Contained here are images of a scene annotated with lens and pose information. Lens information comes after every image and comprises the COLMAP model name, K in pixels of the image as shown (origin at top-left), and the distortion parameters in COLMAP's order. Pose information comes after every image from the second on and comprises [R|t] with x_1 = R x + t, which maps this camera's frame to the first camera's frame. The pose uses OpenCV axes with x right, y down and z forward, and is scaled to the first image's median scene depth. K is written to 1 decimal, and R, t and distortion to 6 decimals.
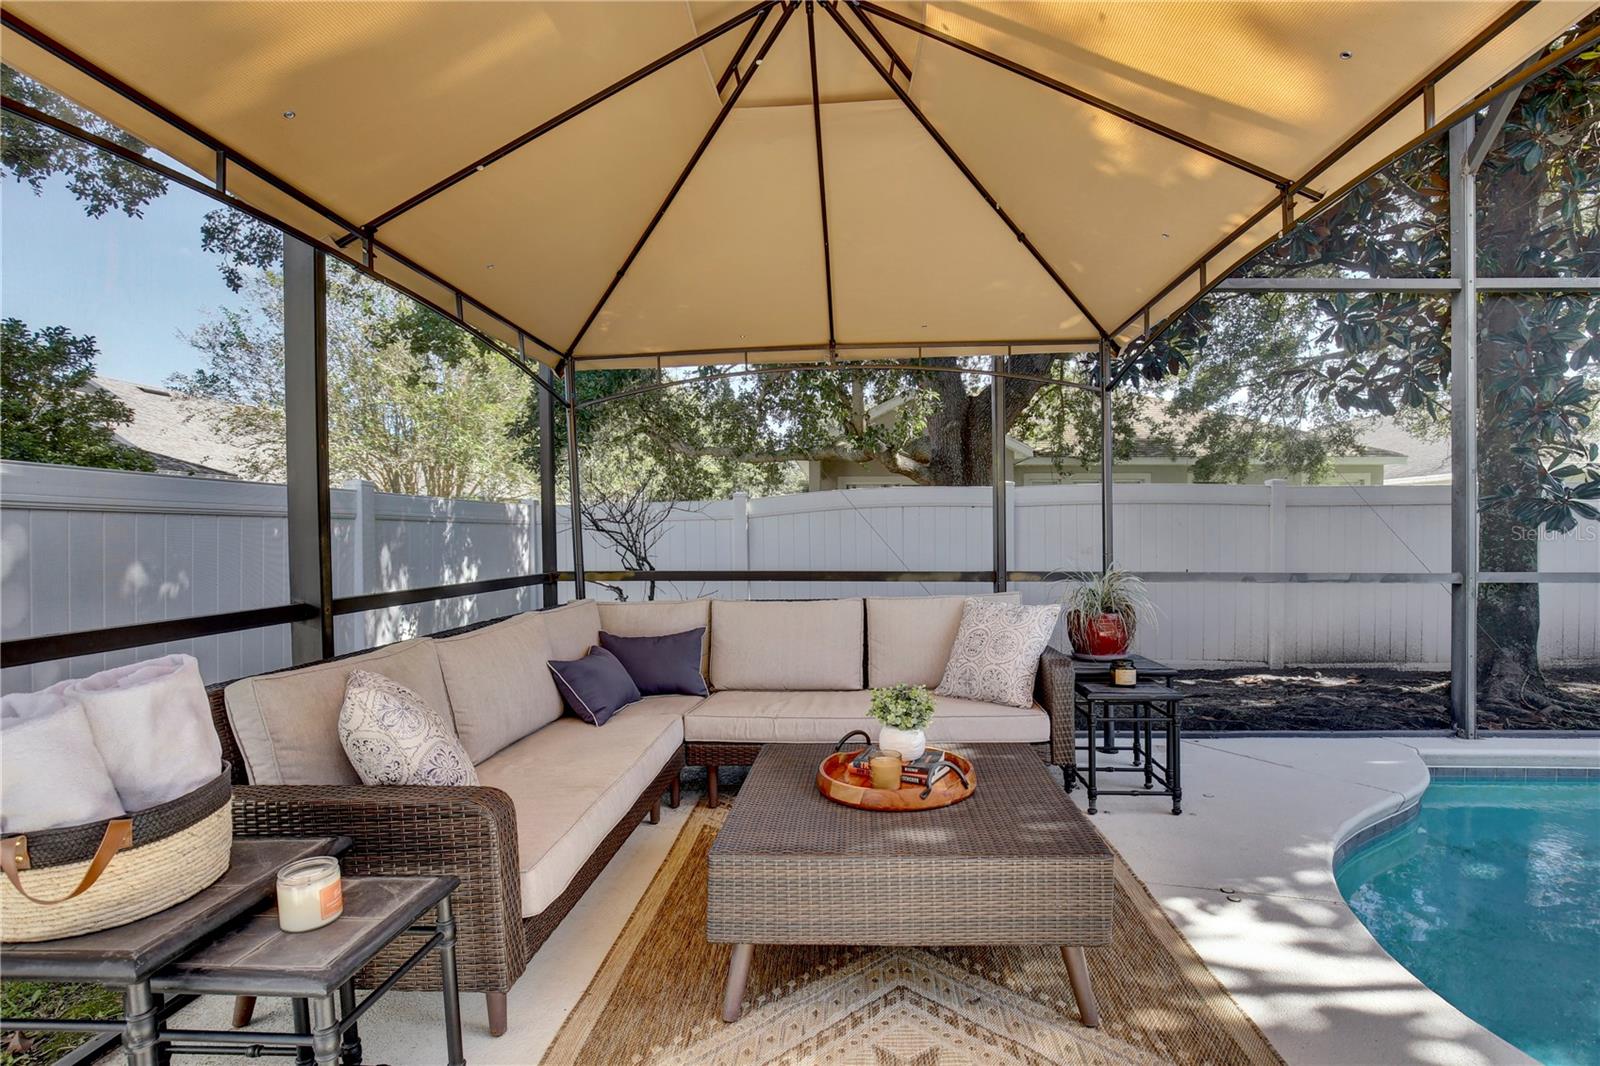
lens RADIAL K [[739.1, 0, 844.3], [0, 739.1, 530.0], [0, 0, 1]] dist [-0.001902, -0.000344]
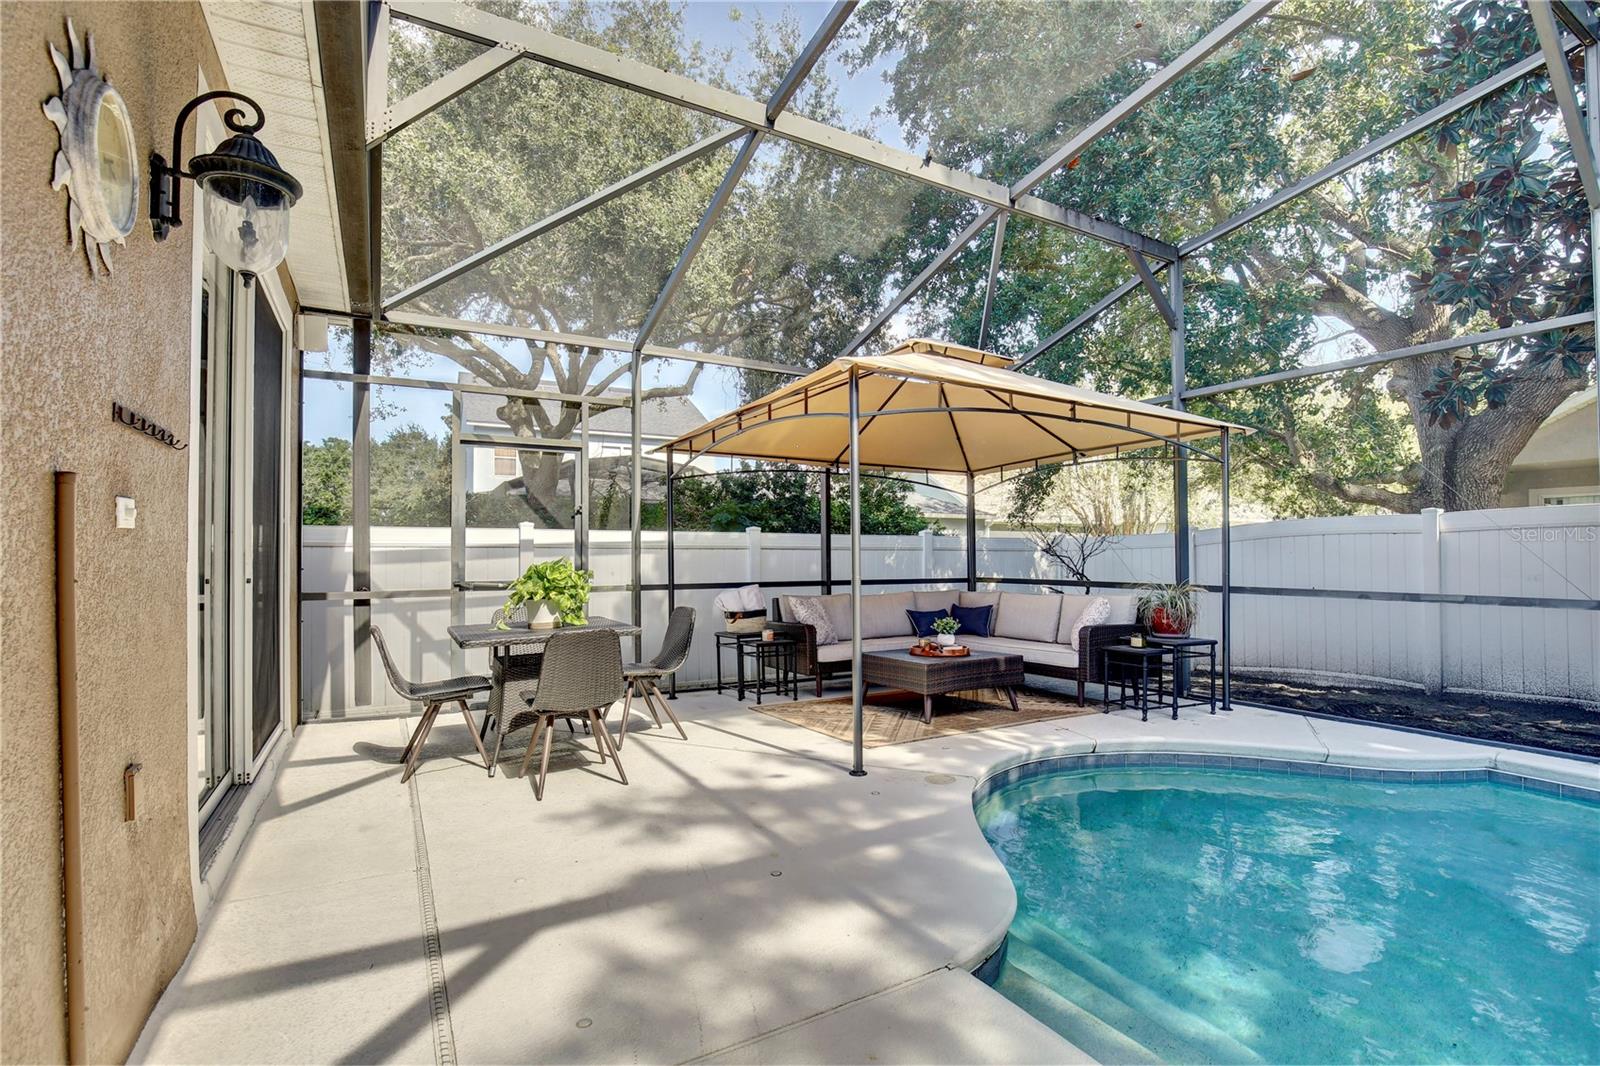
lens RADIAL K [[714.2, 0, 801.9], [0, 714.2, 552.6], [0, 0, 1]] dist [-0.020939, -0.000431]
pose [[0.525422, -0.003598, -0.850834, 1.058707], [0.005980, 0.999982, -0.000537, -0.011305], [0.850821, -0.004806, 0.525434, -0.405155]]
